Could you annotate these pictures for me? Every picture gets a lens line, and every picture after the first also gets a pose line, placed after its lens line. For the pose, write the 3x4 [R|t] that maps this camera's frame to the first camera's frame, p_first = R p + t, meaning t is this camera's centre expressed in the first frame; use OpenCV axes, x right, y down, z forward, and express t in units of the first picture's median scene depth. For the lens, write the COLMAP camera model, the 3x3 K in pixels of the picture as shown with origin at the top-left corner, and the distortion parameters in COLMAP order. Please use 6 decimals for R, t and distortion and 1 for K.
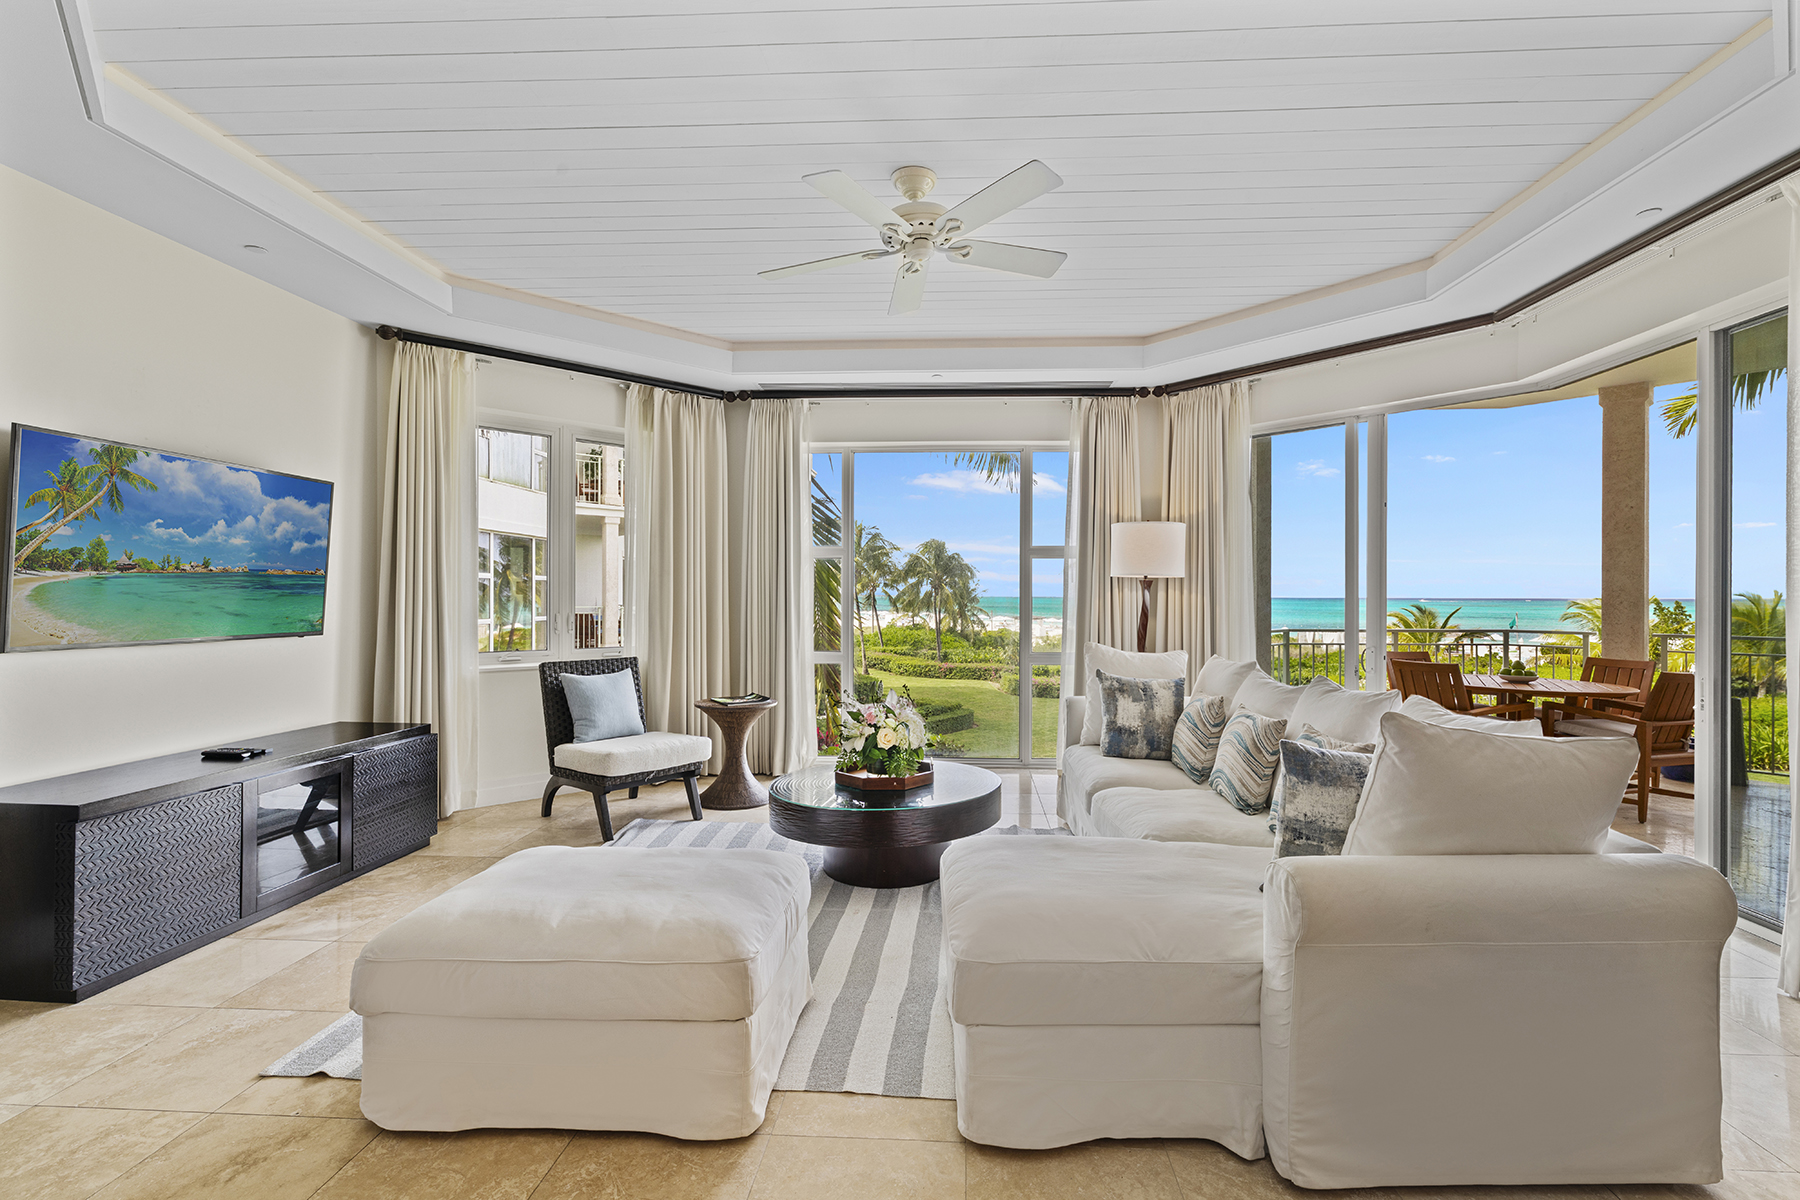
lens RADIAL K [[793.1, 0, 940.7], [0, 793.1, 594.2], [0, 0, 1]] dist [-0.000353, 0.000246]
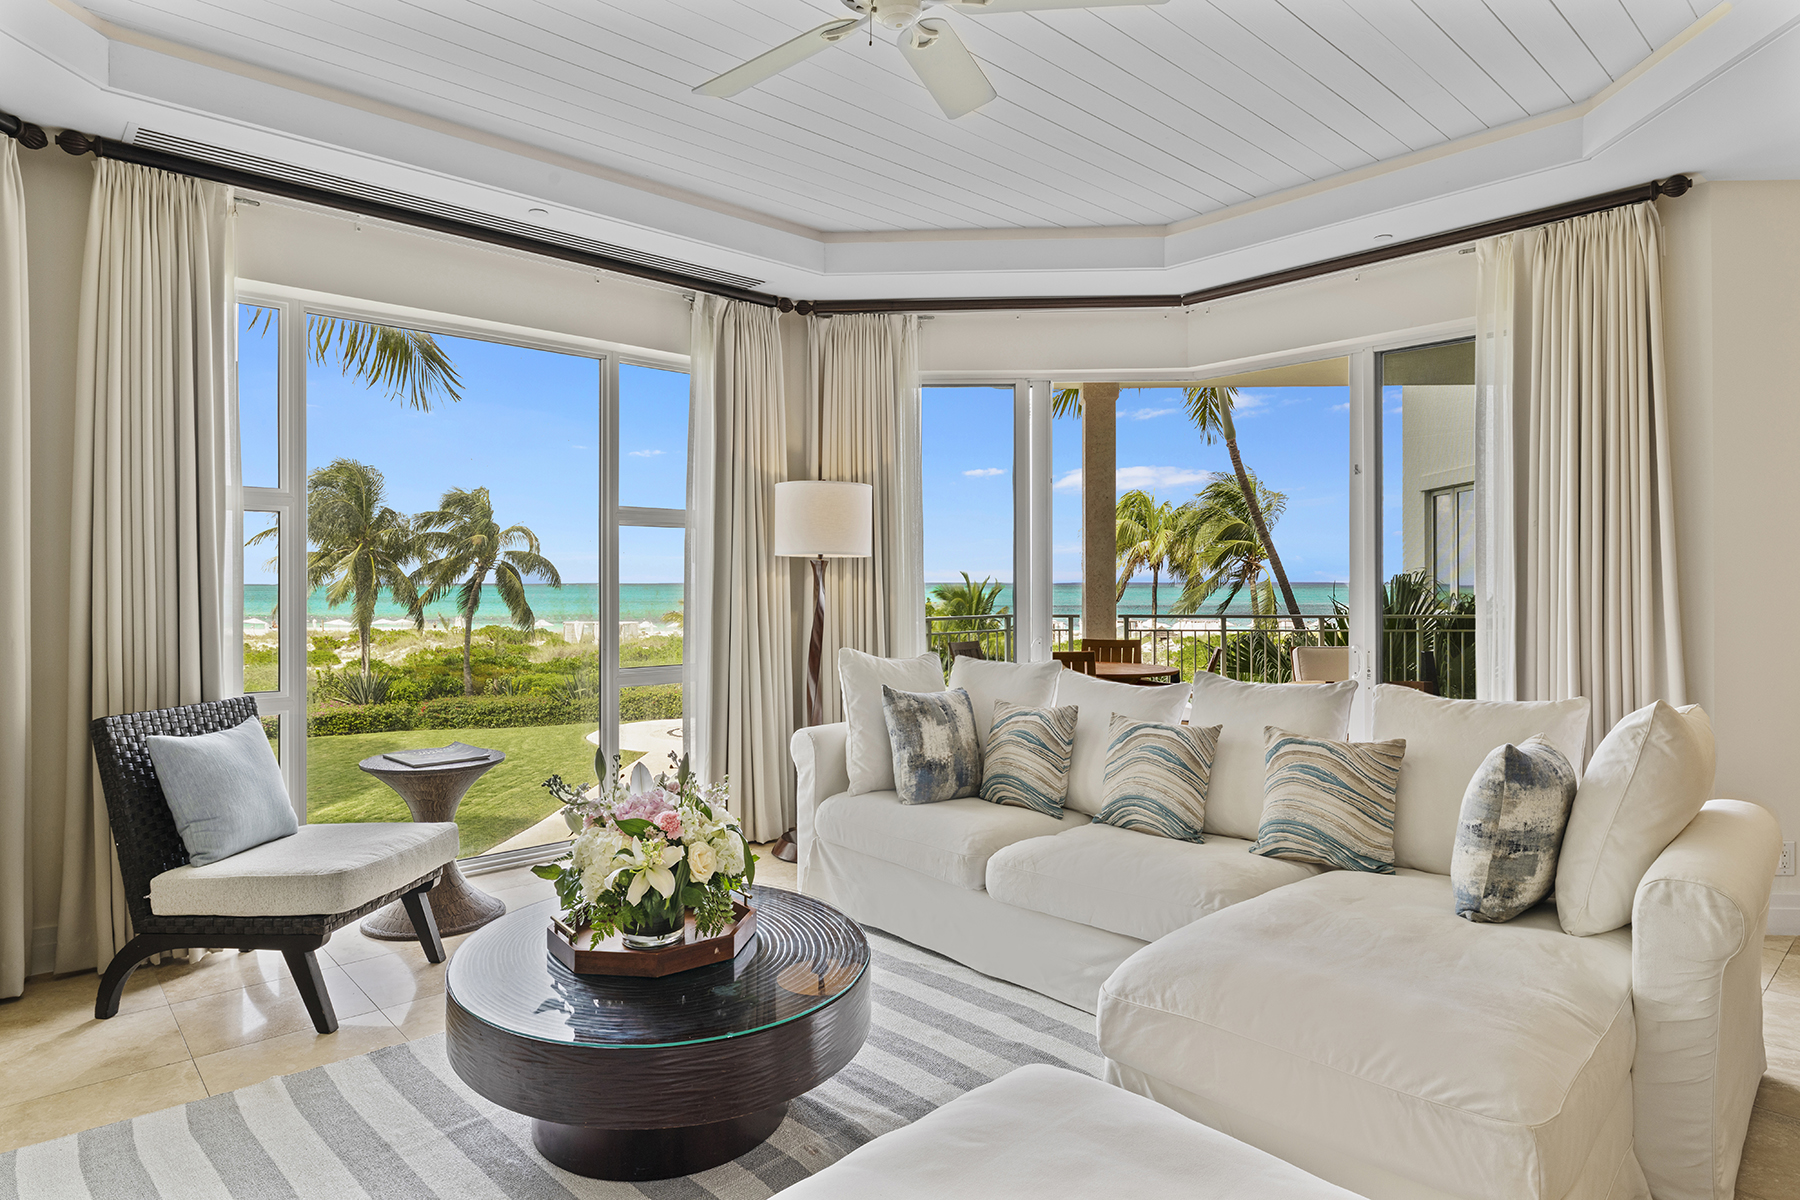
lens RADIAL K [[996.7, 0, 930.3], [0, 996.7, 580.6], [0, 0, 1]] dist [-0.001268, -0.000588]
pose [[0.706462, -0.004542, 0.707736, -0.337939], [0.003507, 0.999990, 0.002917, -0.001603], [-0.707742, 0.000422, 0.706471, 0.280376]]
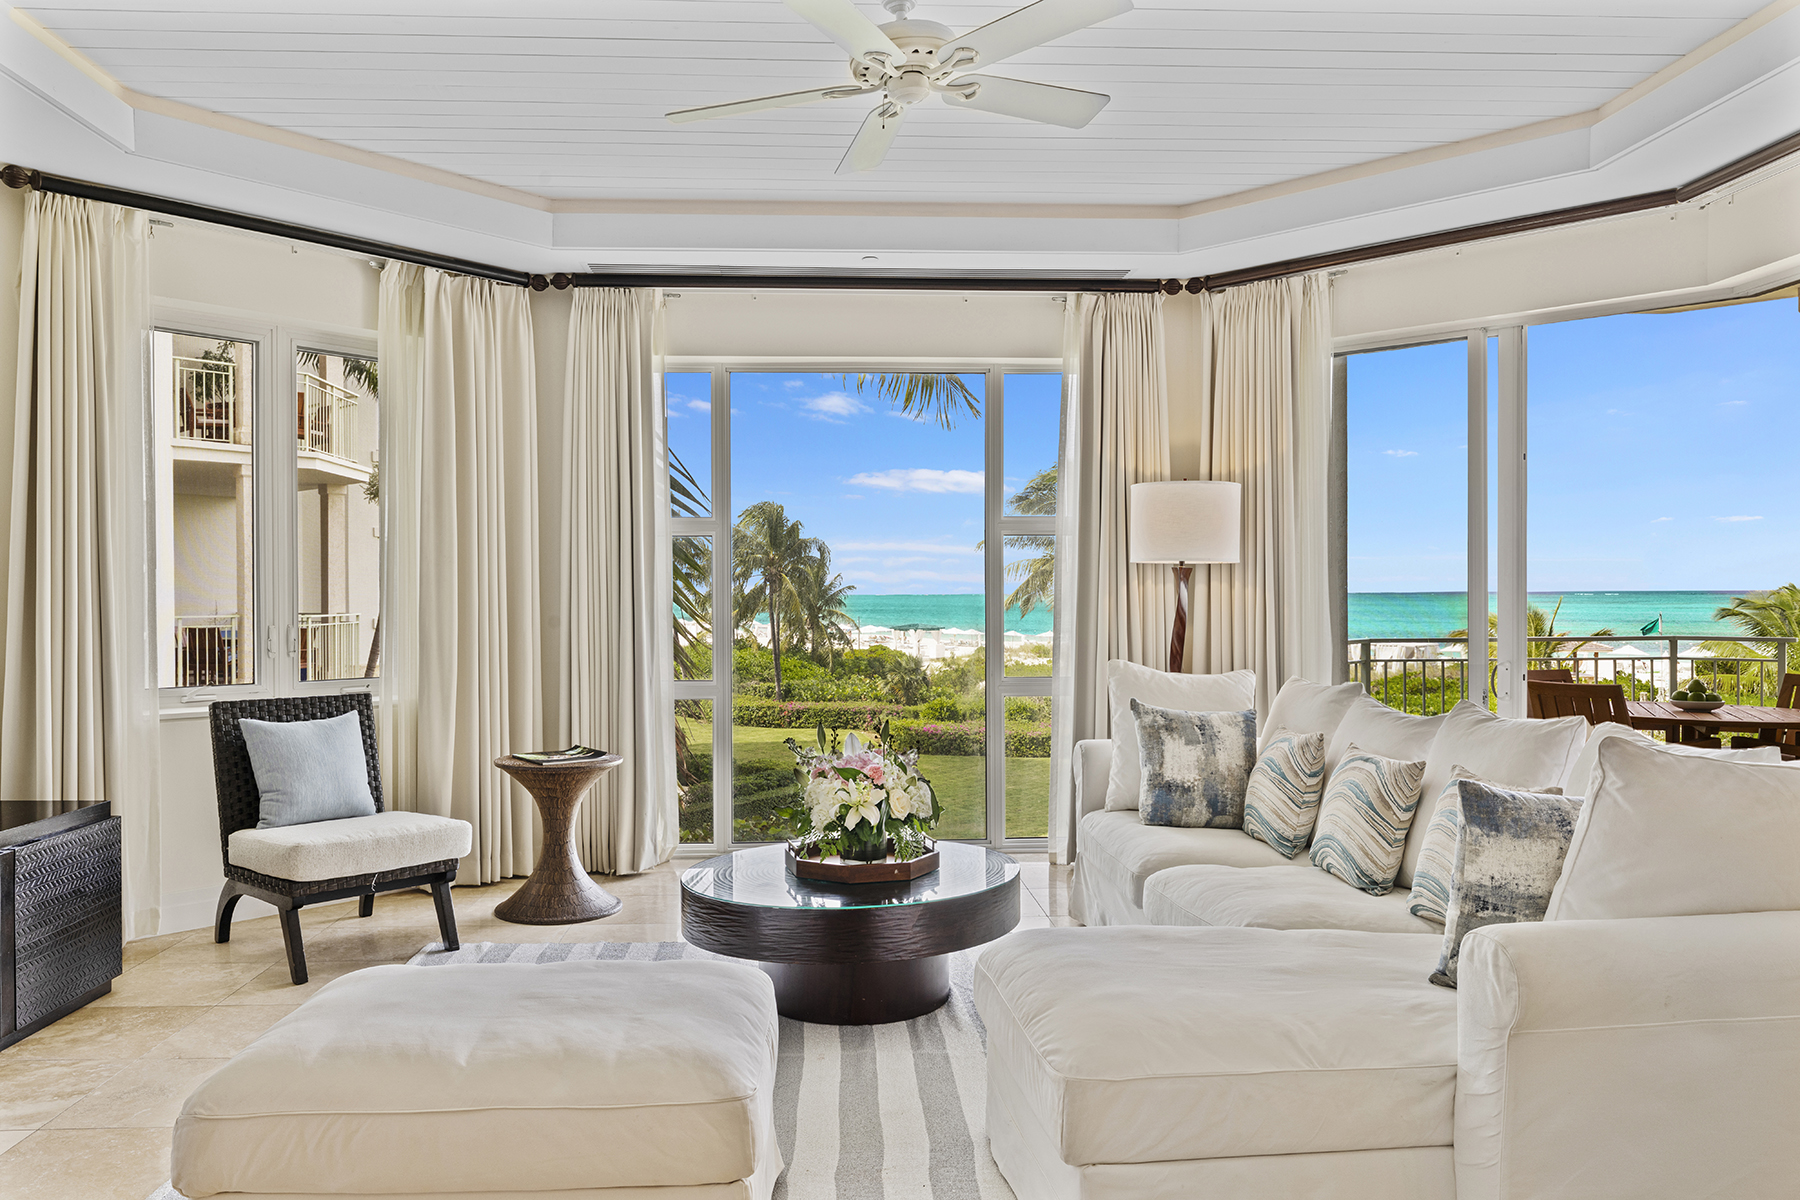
lens RADIAL K [[1293.6, 0, 900.0], [0, 1293.6, 600.0], [0, 0, 1]] dist [0.005124, -0.005093]
pose [[0.994938, -0.007799, 0.100183, -0.093127], [0.007055, 0.999945, 0.007785, -0.000374], [-0.100238, -0.007039, 0.994939, -0.071562]]
